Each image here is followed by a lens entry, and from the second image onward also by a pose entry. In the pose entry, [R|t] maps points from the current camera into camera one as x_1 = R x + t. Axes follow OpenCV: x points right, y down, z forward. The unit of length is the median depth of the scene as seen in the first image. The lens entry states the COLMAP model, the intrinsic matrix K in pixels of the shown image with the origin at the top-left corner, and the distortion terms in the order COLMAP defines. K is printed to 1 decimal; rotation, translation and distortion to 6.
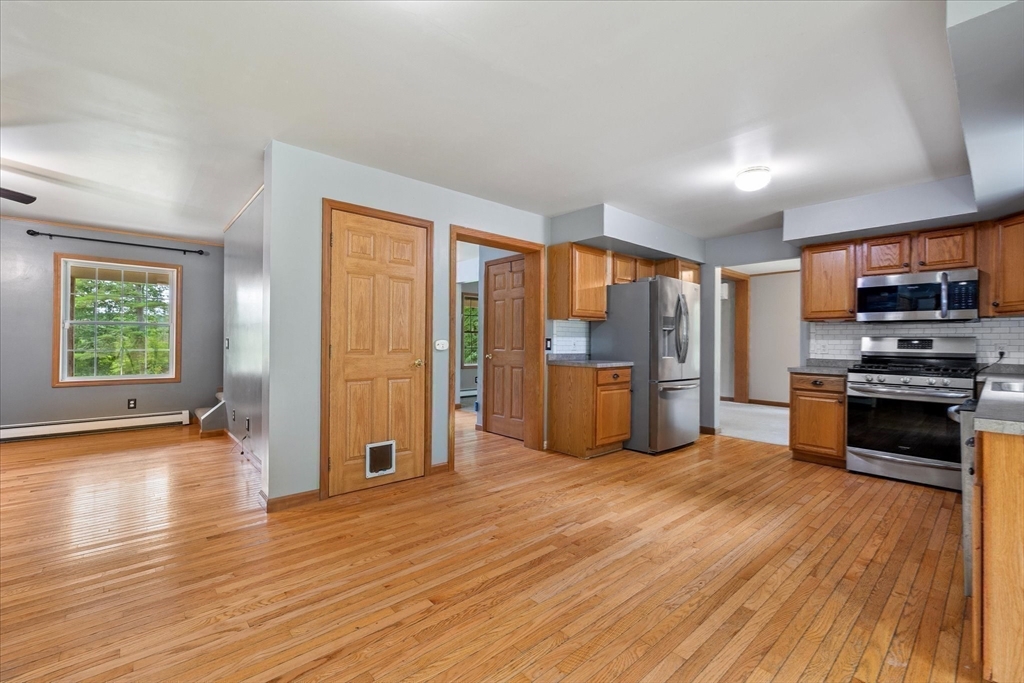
lens RADIAL K [[433.3, 0, 513.1], [0, 433.3, 339.8], [0, 0, 1]] dist [0.009306, -0.000348]
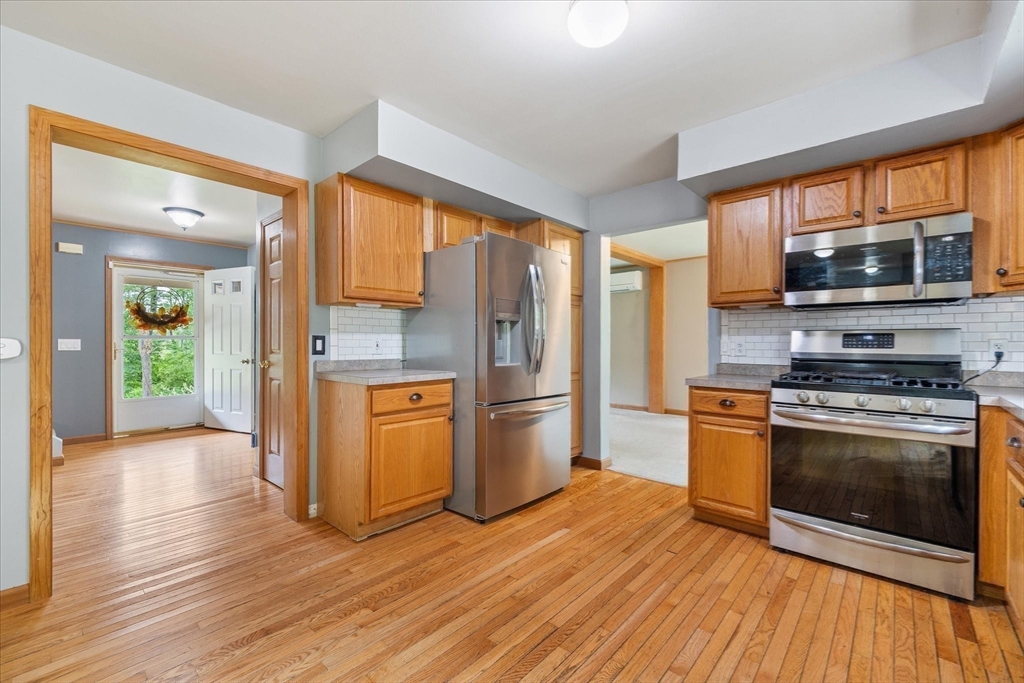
lens RADIAL K [[433.3, 0, 510.0], [0, 433.3, 341.6], [0, 0, 1]] dist [0.009306, -0.000348]
pose [[0.994282, -0.006611, 0.106579, 0.302476], [0.006213, 0.999972, 0.004070, 0.004830], [-0.106603, -0.003385, 0.994296, 0.385986]]
